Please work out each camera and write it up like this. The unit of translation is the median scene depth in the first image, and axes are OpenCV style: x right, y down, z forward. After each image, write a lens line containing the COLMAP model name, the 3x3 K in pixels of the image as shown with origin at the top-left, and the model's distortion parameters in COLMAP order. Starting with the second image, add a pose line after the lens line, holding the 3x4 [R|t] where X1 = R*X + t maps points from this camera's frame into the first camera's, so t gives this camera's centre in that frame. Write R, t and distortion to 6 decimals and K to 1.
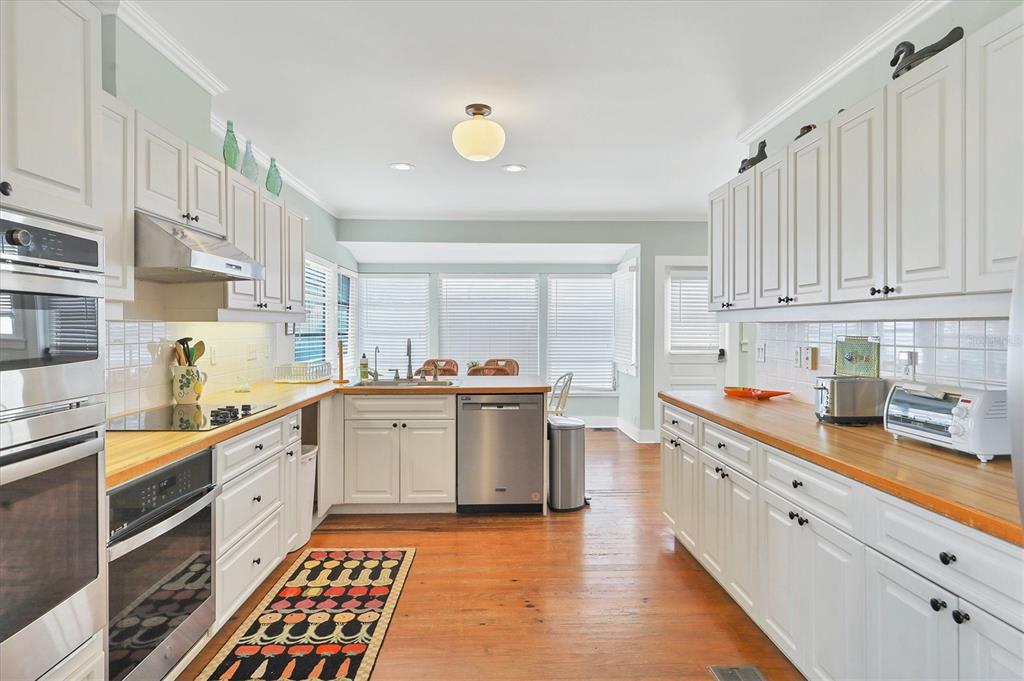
lens RADIAL K [[575.1, 0, 510.4], [0, 575.1, 322.7], [0, 0, 1]] dist [0.038106, -0.000395]
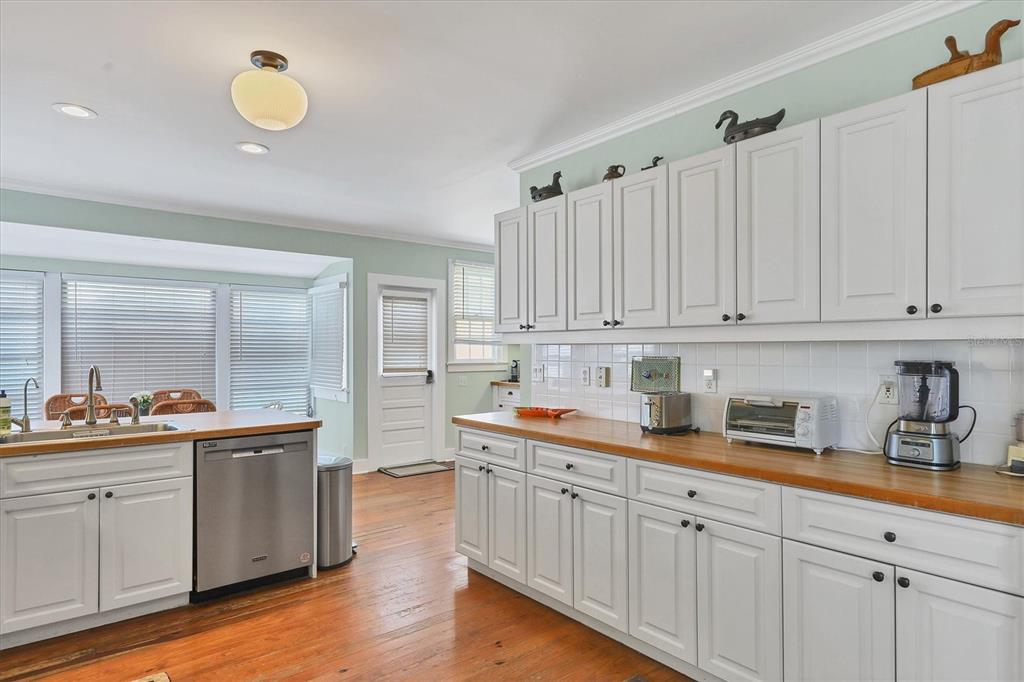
lens RADIAL K [[581.4, 0, 512.0], [0, 581.4, 341.0], [0, 0, 1]] dist [0.016429, -0.000251]
pose [[0.803889, 0.008102, 0.594724, -0.225681], [-0.004510, 0.999962, -0.007526, 0.002050], [-0.594762, 0.003368, 0.803895, 0.178532]]
